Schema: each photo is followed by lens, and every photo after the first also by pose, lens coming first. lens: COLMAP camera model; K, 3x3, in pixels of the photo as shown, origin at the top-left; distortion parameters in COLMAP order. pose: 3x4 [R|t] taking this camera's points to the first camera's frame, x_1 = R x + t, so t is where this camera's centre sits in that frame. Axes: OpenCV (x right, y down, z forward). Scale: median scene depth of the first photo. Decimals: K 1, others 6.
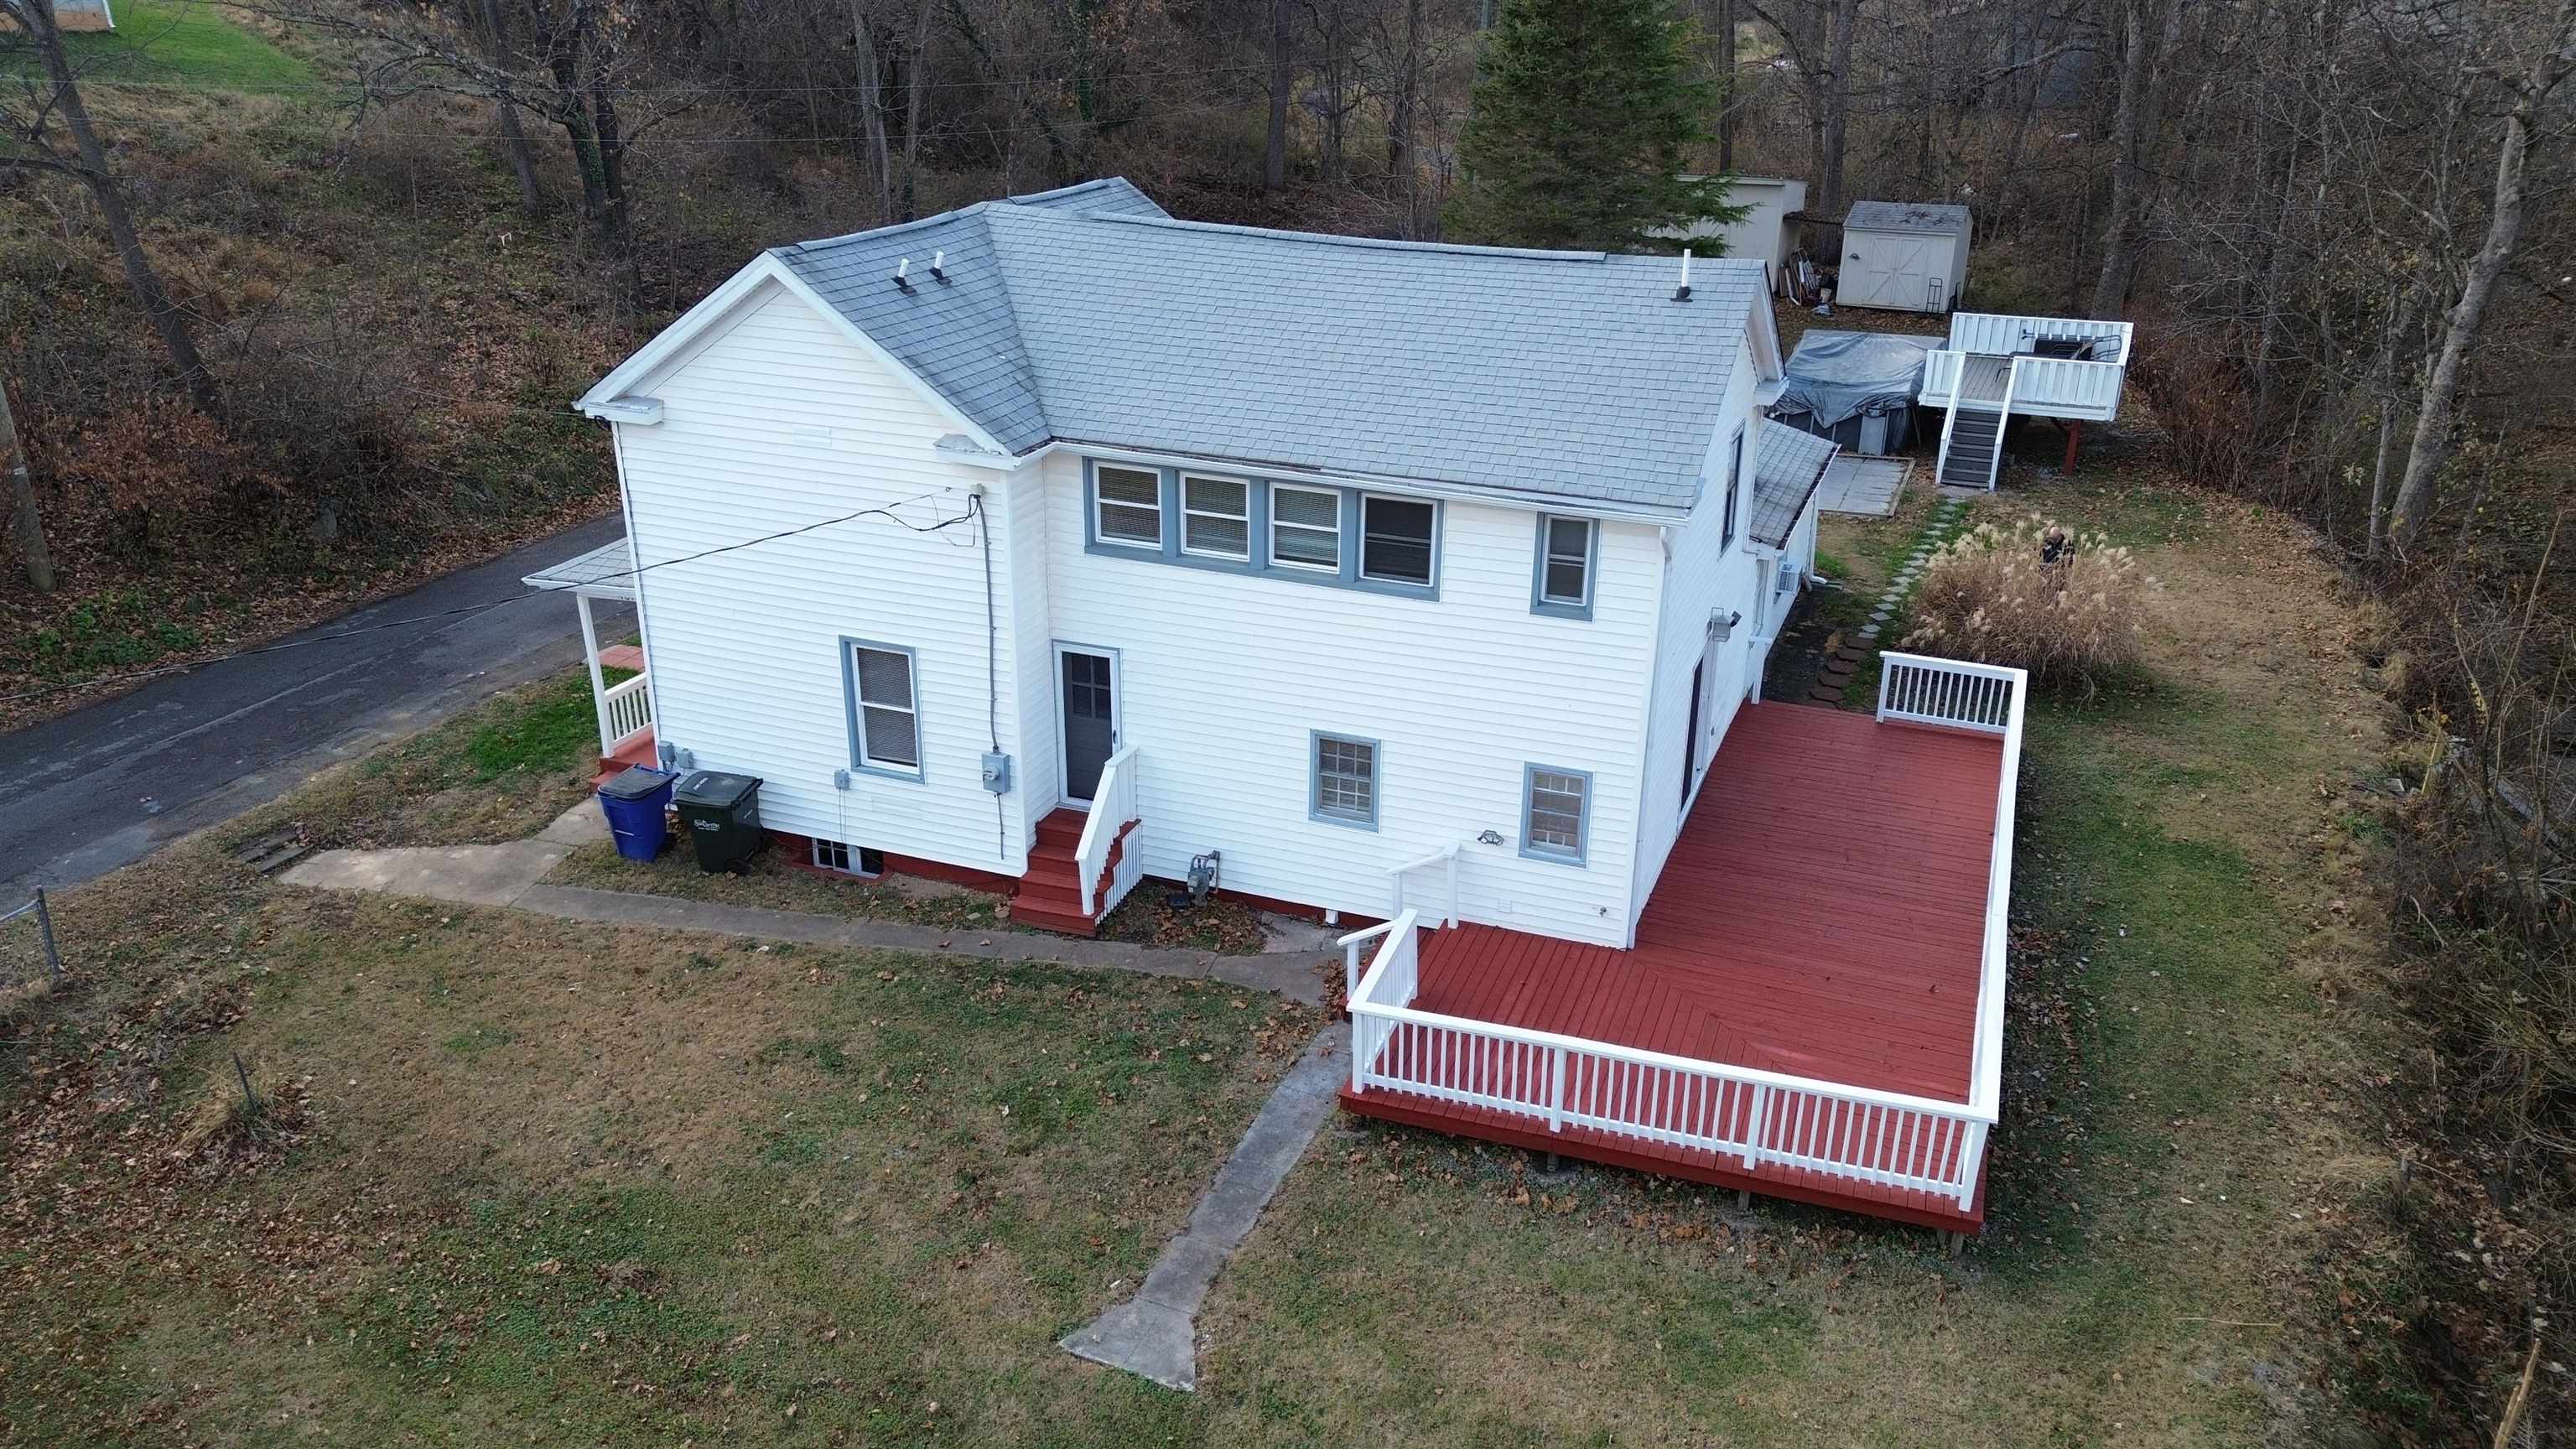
lens RADIAL K [[1816.8, 0, 1283.4], [0, 1816.8, 727.0], [0, 0, 1]] dist [0.075932, -0.077652]
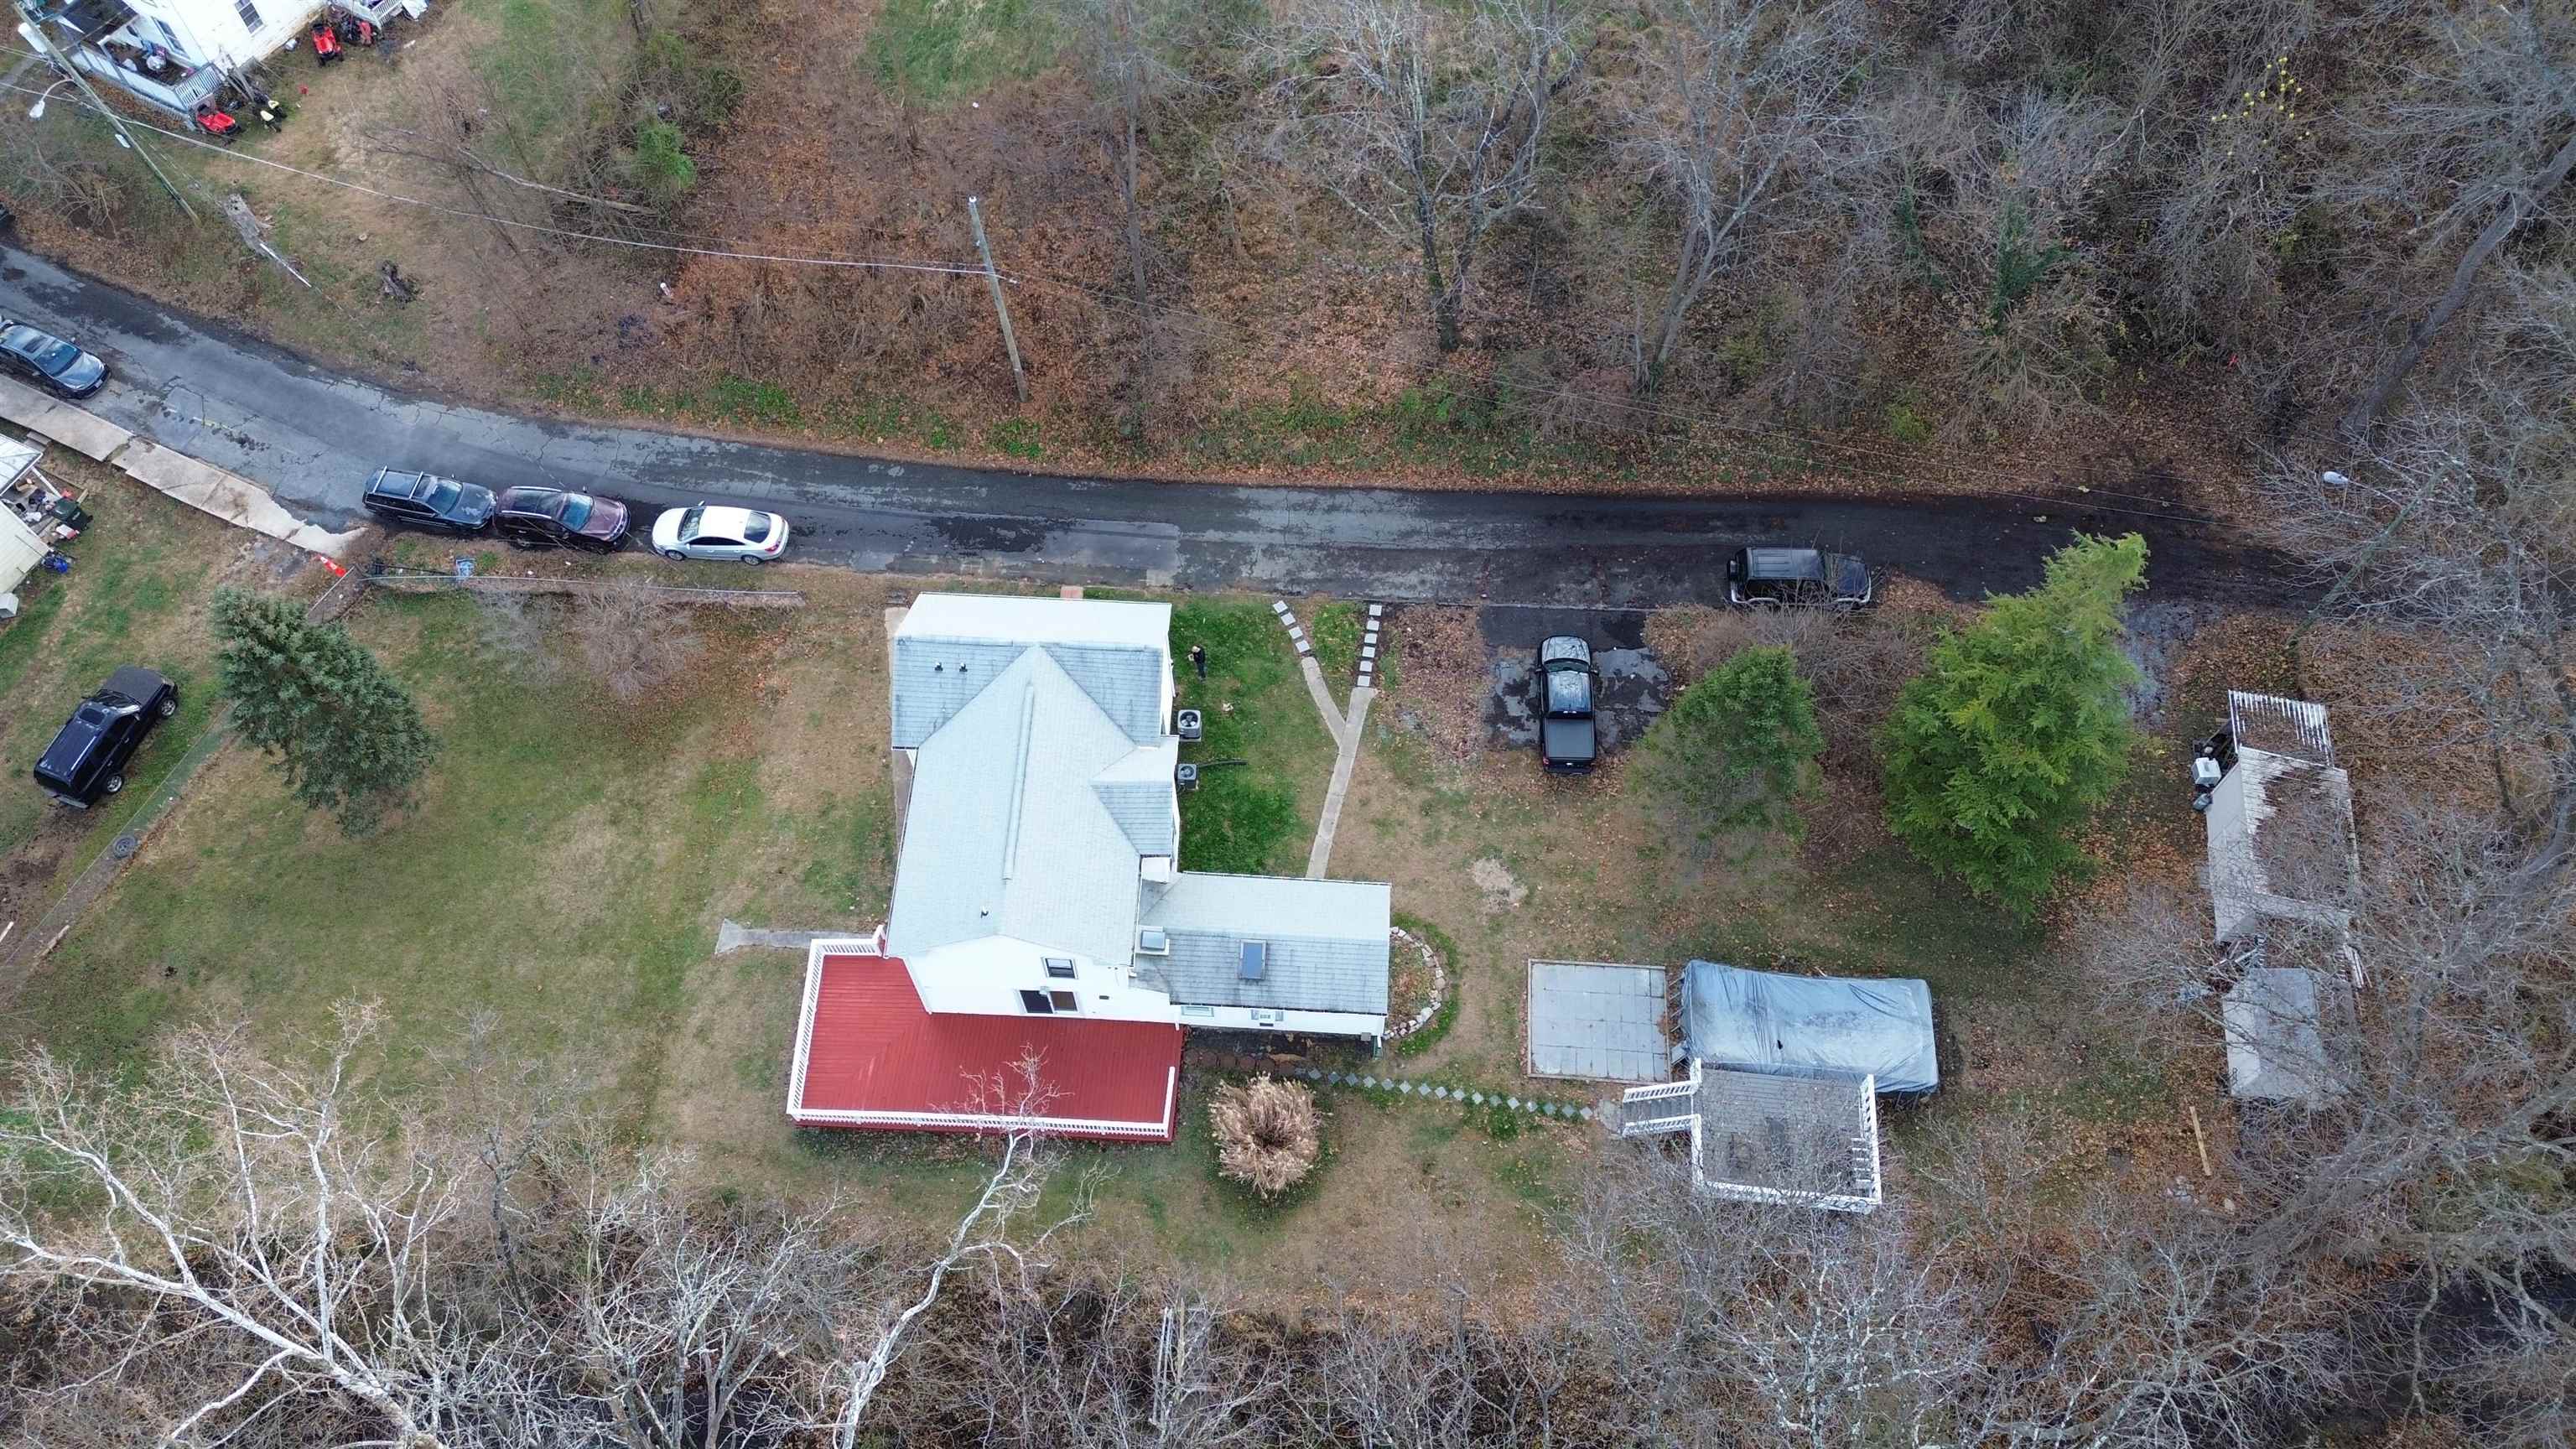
lens RADIAL K [[1816.8, 0, 1281.9], [0, 1816.8, 714.7], [0, 0, 1]] dist [0.075932, -0.077652]
pose [[0.321195, 0.808600, -0.492951, 1.404271], [-0.352819, 0.585233, 0.730083, -2.445800], [0.878836, -0.060576, 0.473263, 0.155861]]
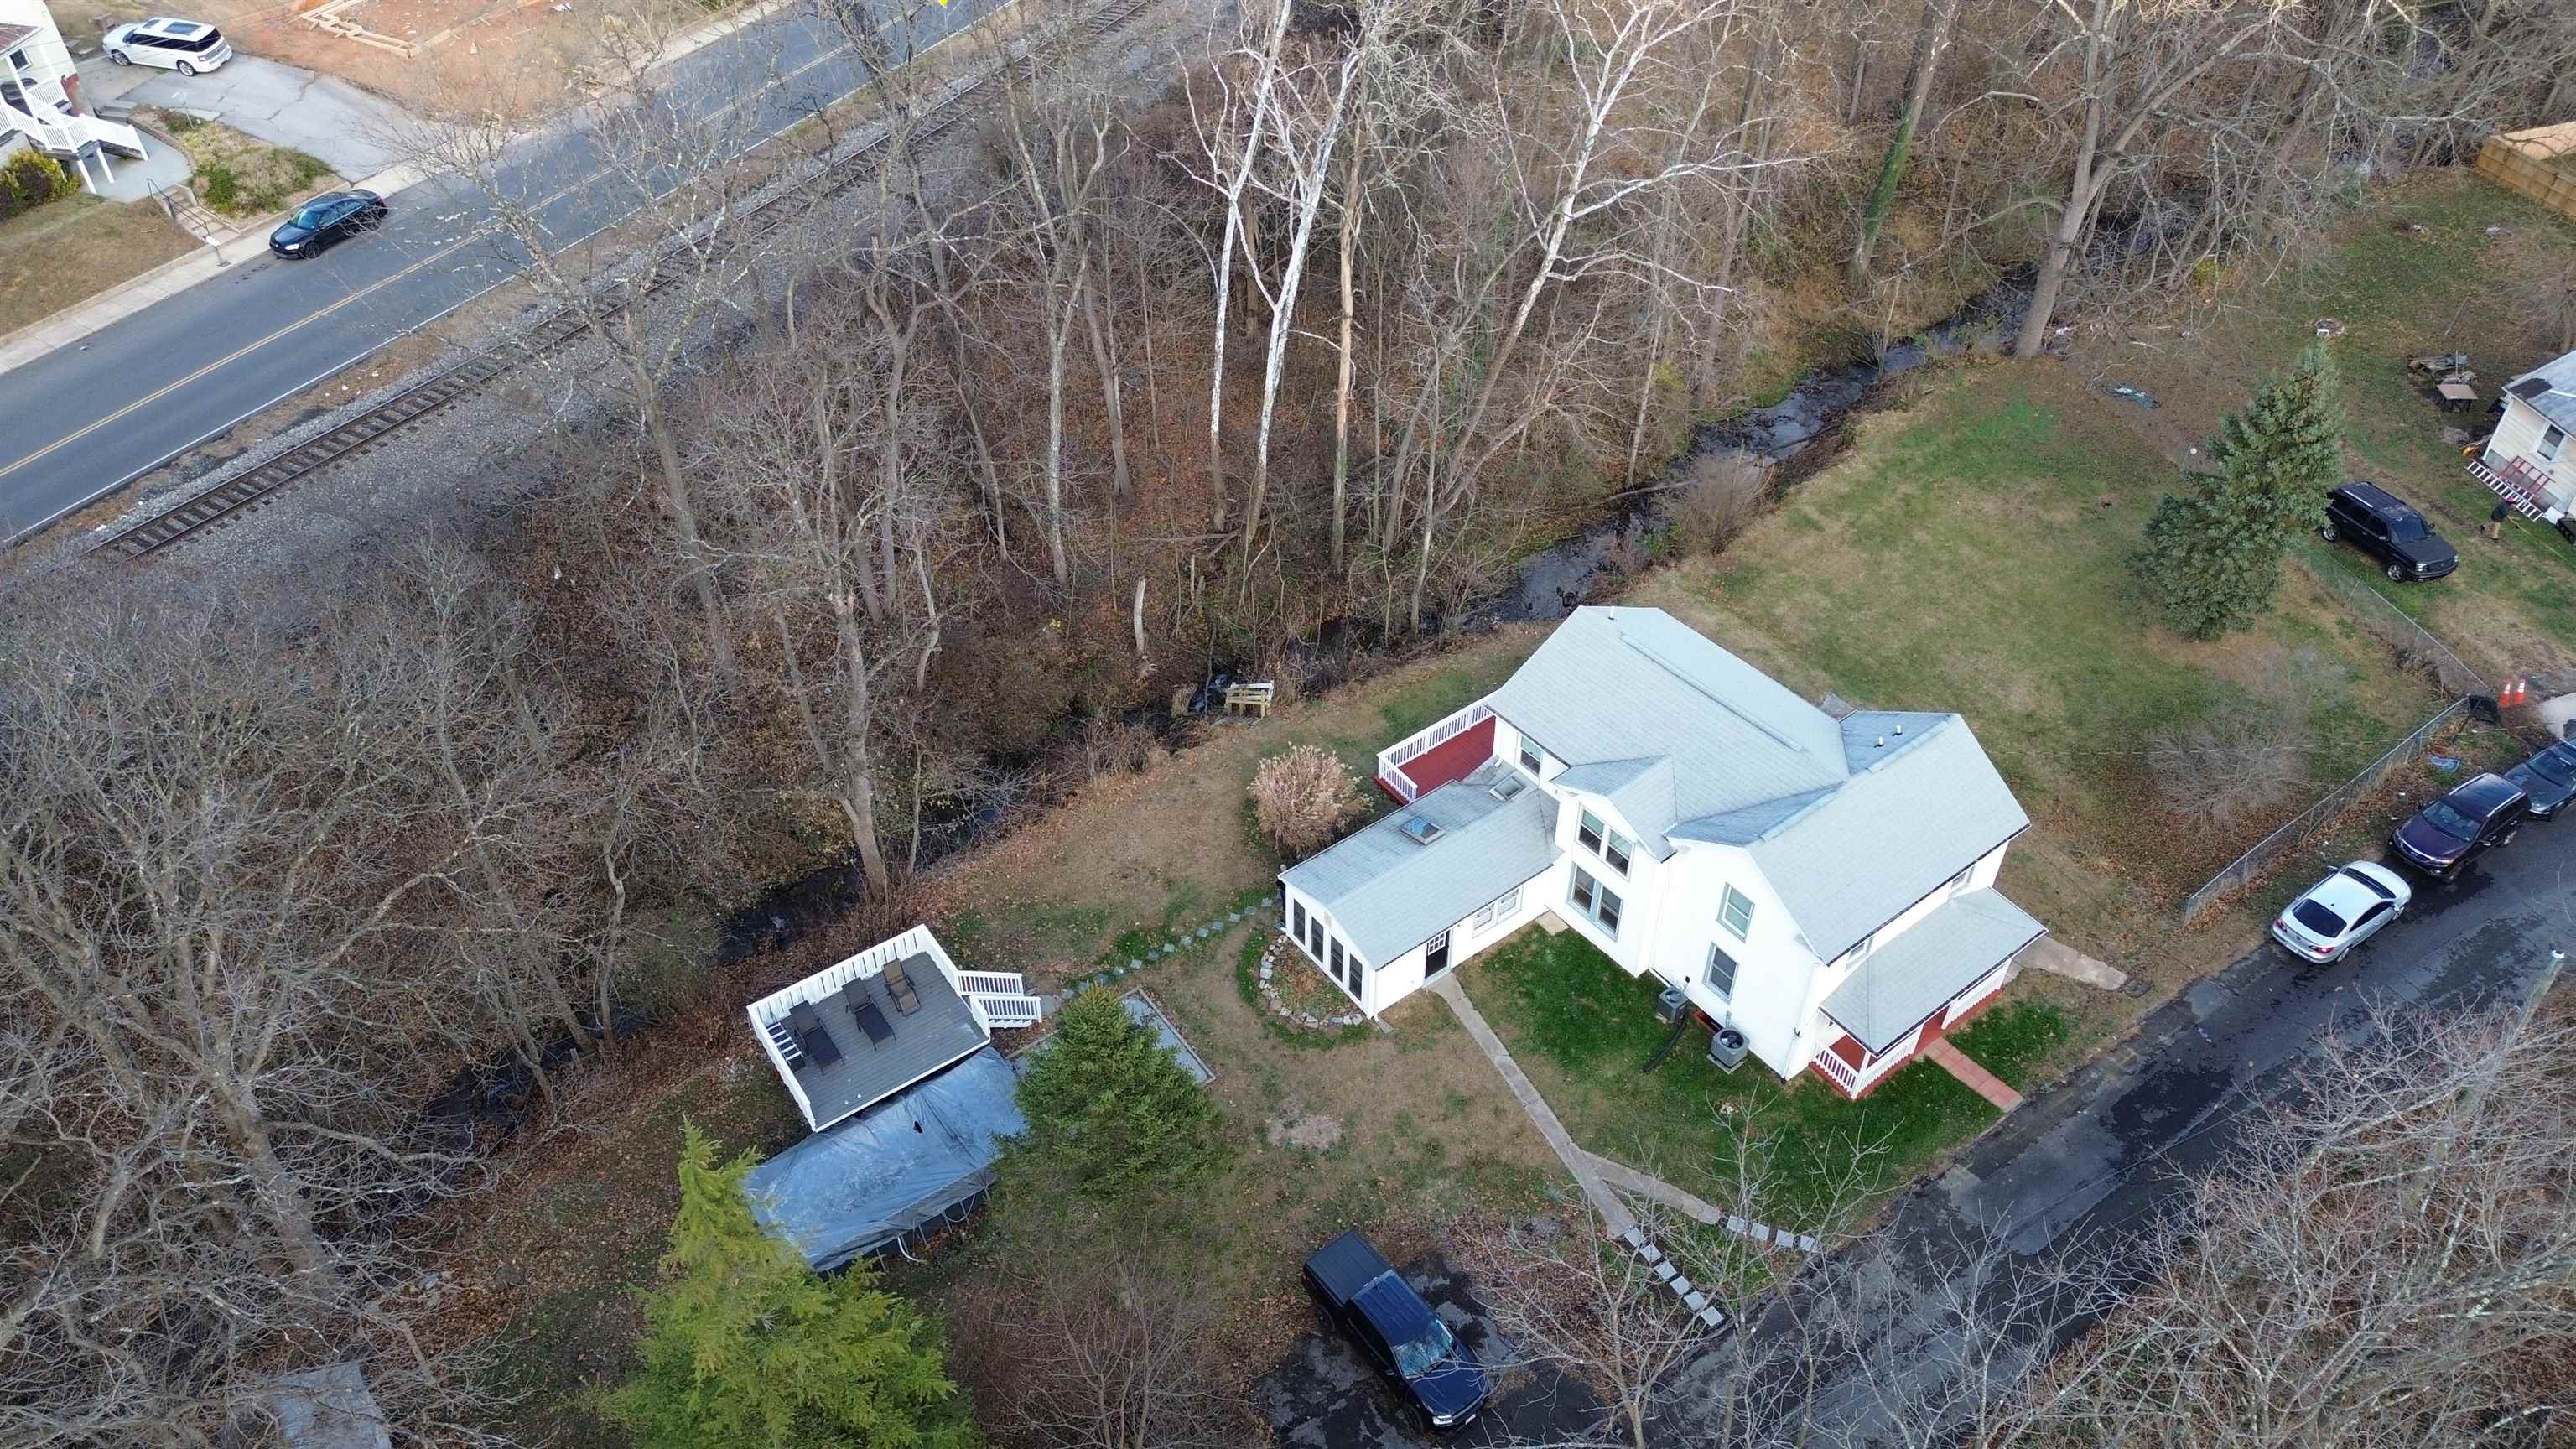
lens RADIAL K [[1816.8, 0, 1282.4], [0, 1816.8, 703.2], [0, 0, 1]] dist [0.075932, -0.077652]
pose [[-0.857632, -0.341477, 0.384527, -0.440260], [0.197654, 0.471415, 0.859477, -2.577453], [-0.474764, 0.813118, -0.336806, 2.229853]]
